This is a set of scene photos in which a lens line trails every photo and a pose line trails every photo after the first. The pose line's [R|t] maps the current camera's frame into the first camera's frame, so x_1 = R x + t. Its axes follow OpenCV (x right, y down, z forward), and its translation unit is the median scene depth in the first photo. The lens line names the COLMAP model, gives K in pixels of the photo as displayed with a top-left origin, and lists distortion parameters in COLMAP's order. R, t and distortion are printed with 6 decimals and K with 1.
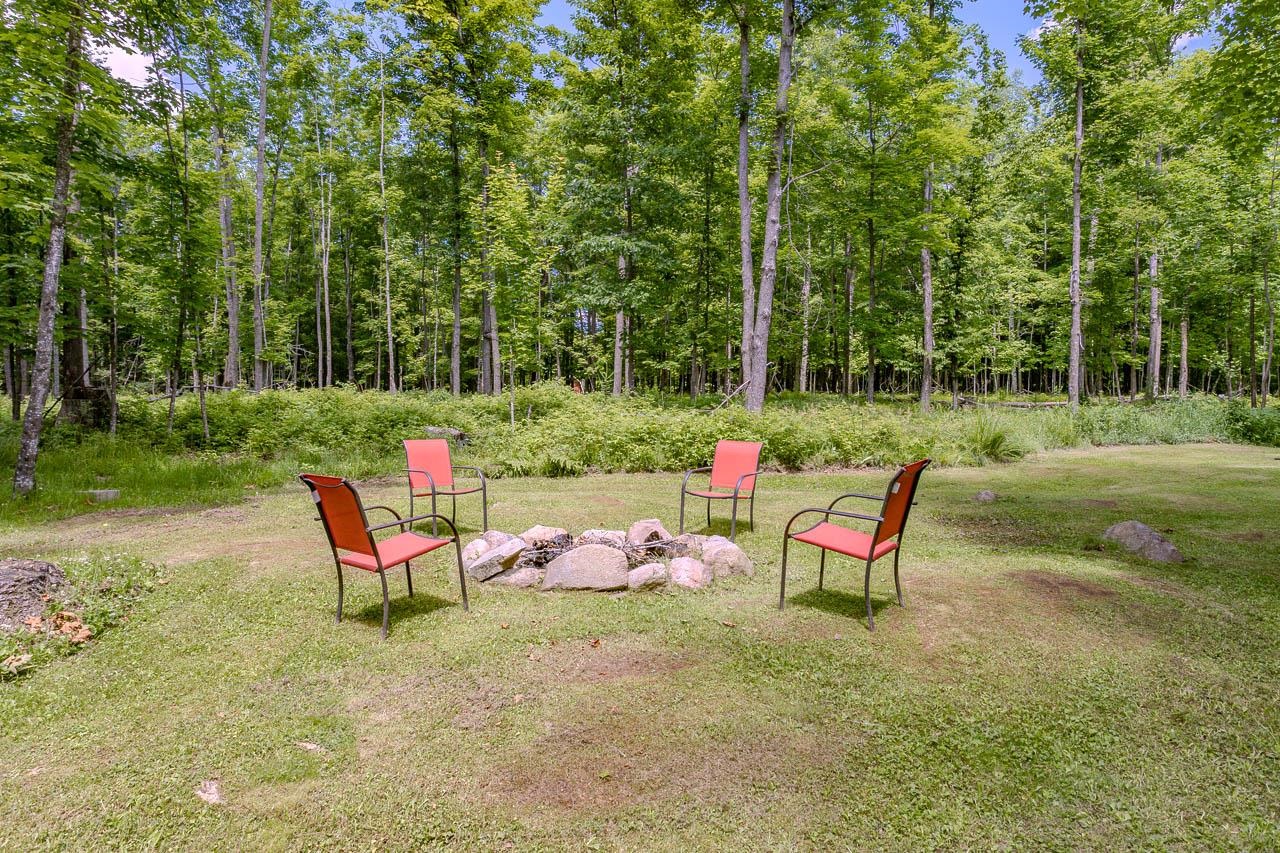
lens RADIAL K [[735.6, 0, 635.1], [0, 735.6, 398.5], [0, 0, 1]] dist [-0.078571, 0.062561]
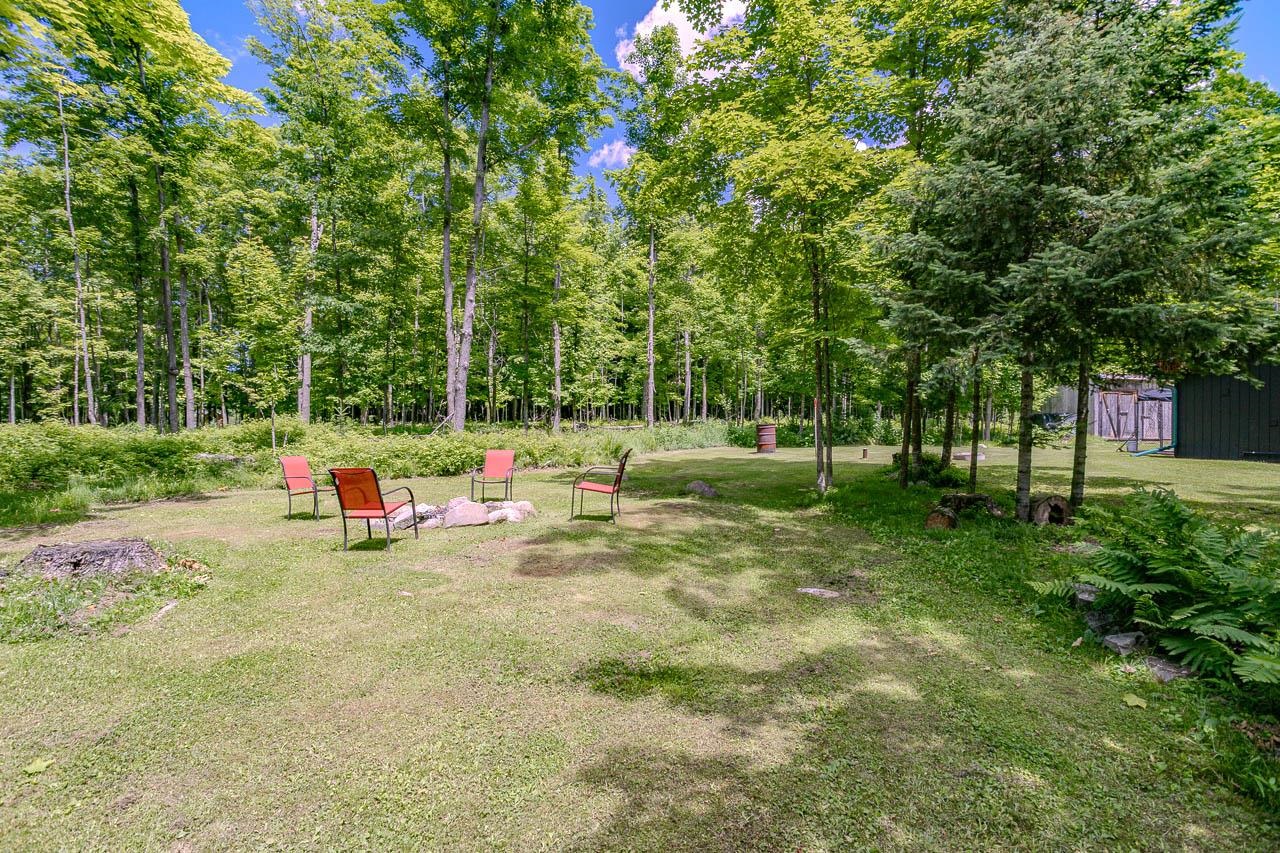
lens RADIAL K [[614.8, 0, 640.0], [0, 614.8, 426.5], [0, 0, 1]] dist [-0.017426, 0.000500]
pose [[0.849321, -0.017583, 0.527583, -0.102057], [0.018420, 0.999824, 0.003668, 0.001911], [-0.527555, 0.006603, 0.849495, -0.112192]]
